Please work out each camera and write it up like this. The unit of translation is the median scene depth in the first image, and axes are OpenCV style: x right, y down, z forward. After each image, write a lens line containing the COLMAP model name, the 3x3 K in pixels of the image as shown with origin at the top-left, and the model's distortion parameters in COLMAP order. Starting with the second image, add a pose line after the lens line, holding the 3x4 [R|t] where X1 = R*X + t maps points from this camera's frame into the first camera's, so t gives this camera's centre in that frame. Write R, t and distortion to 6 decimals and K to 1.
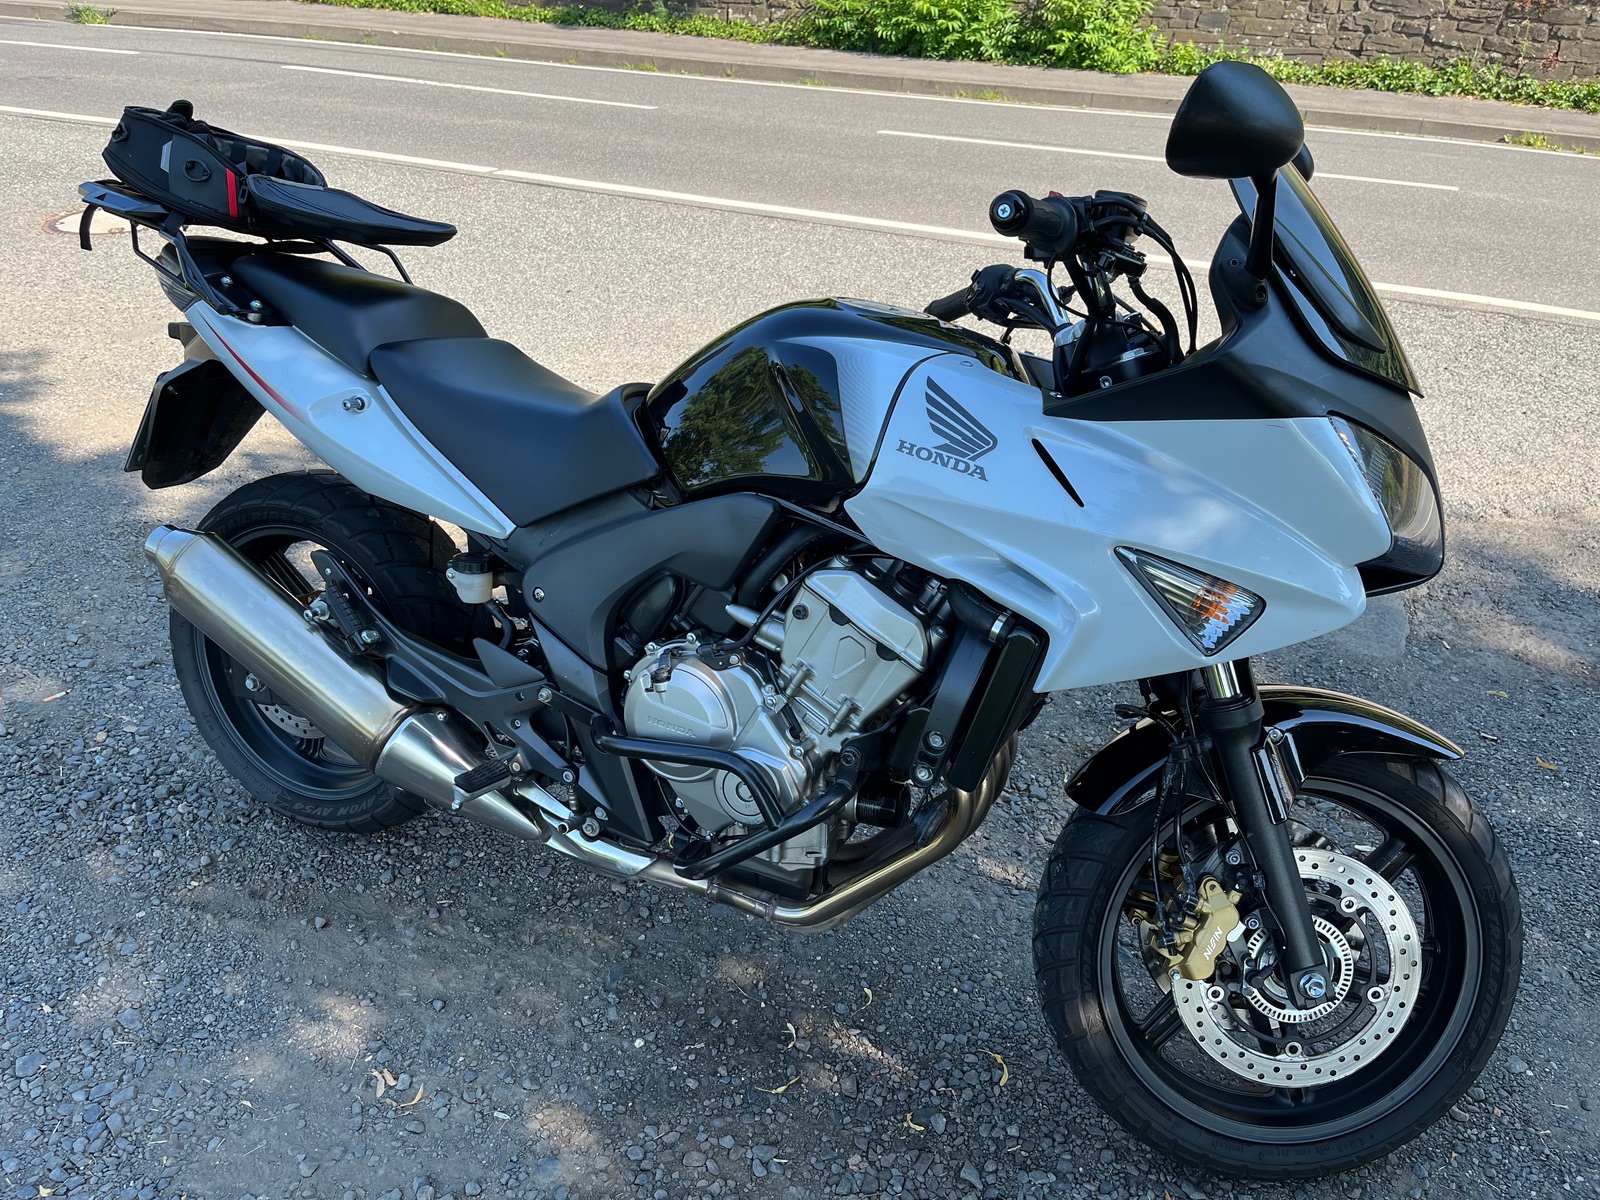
lens RADIAL K [[1228.0, 0, 800.0], [0, 1228.0, 600.0], [0, 0, 1]] dist [0.033481, -0.002297]
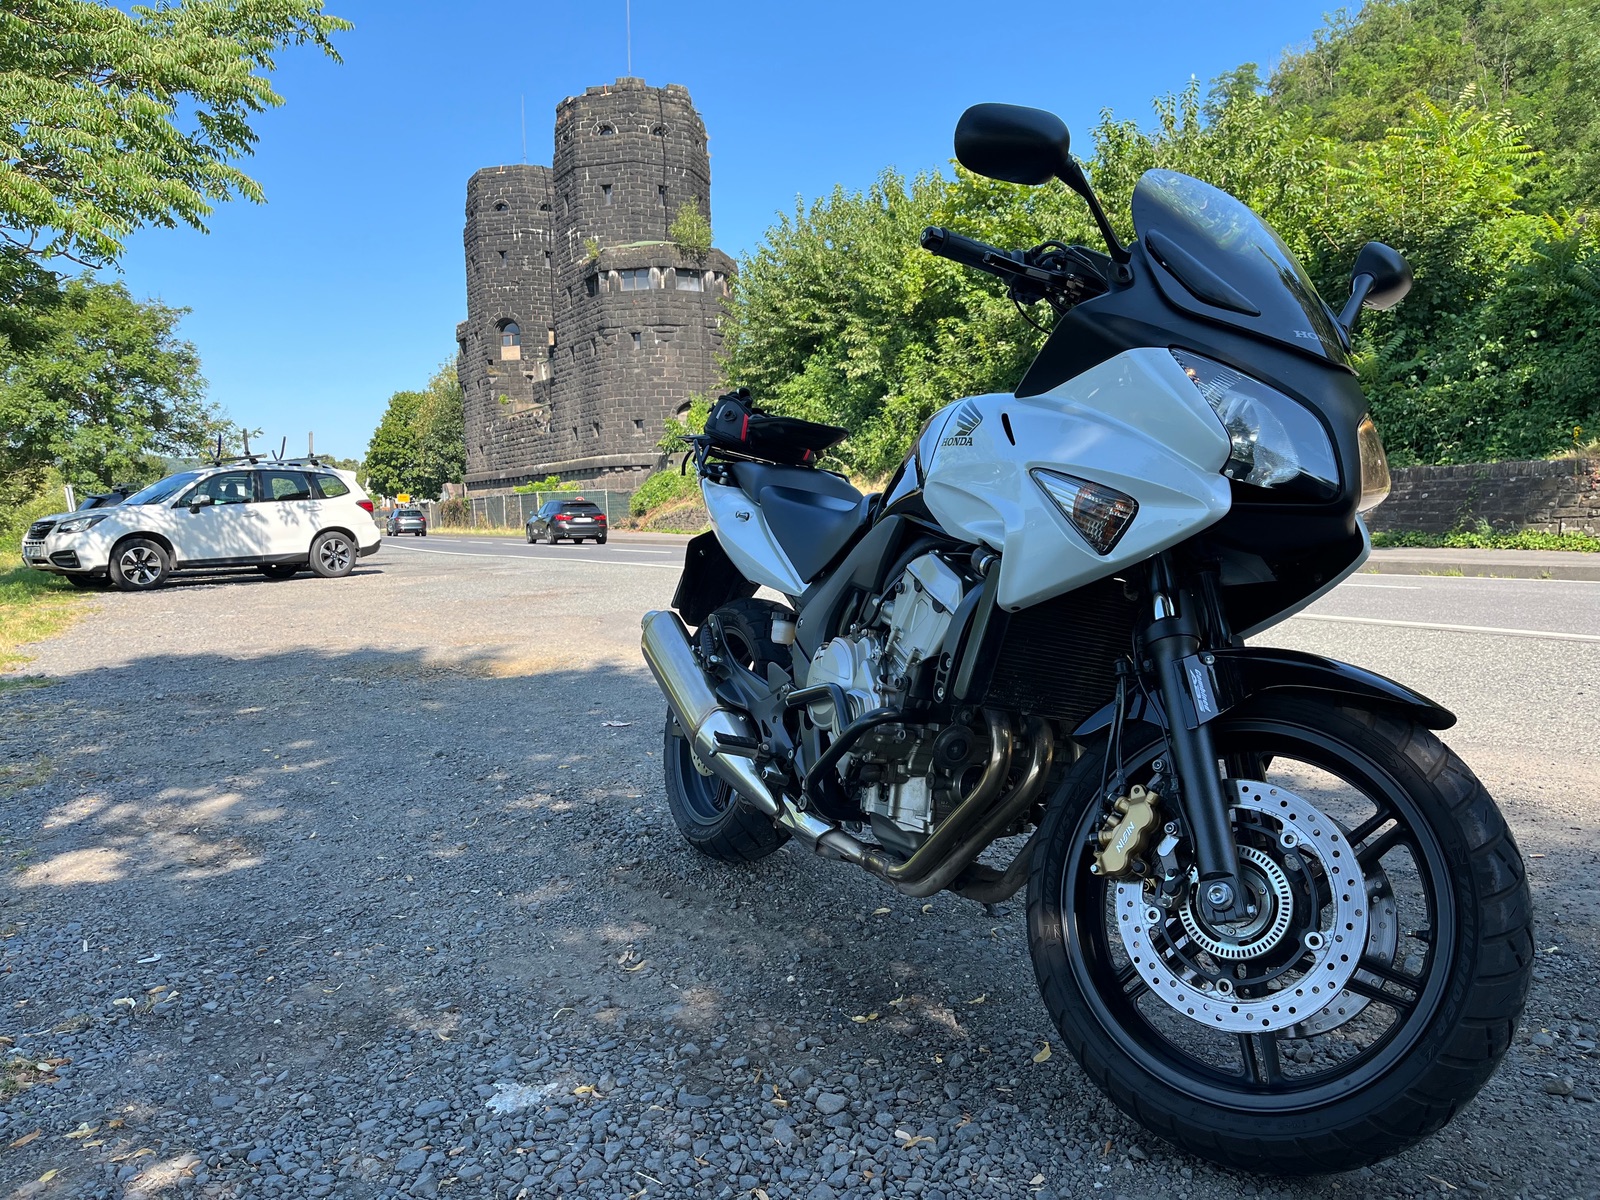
lens RADIAL K [[1228.0, 0, 800.0], [0, 1228.0, 600.0], [0, 0, 1]] dist [0.033481, -0.002297]
pose [[0.779048, -0.012757, -0.626834, 0.753756], [-0.256009, 0.906172, -0.336618, 0.500778], [0.572314, 0.422717, 0.702686, -0.006159]]
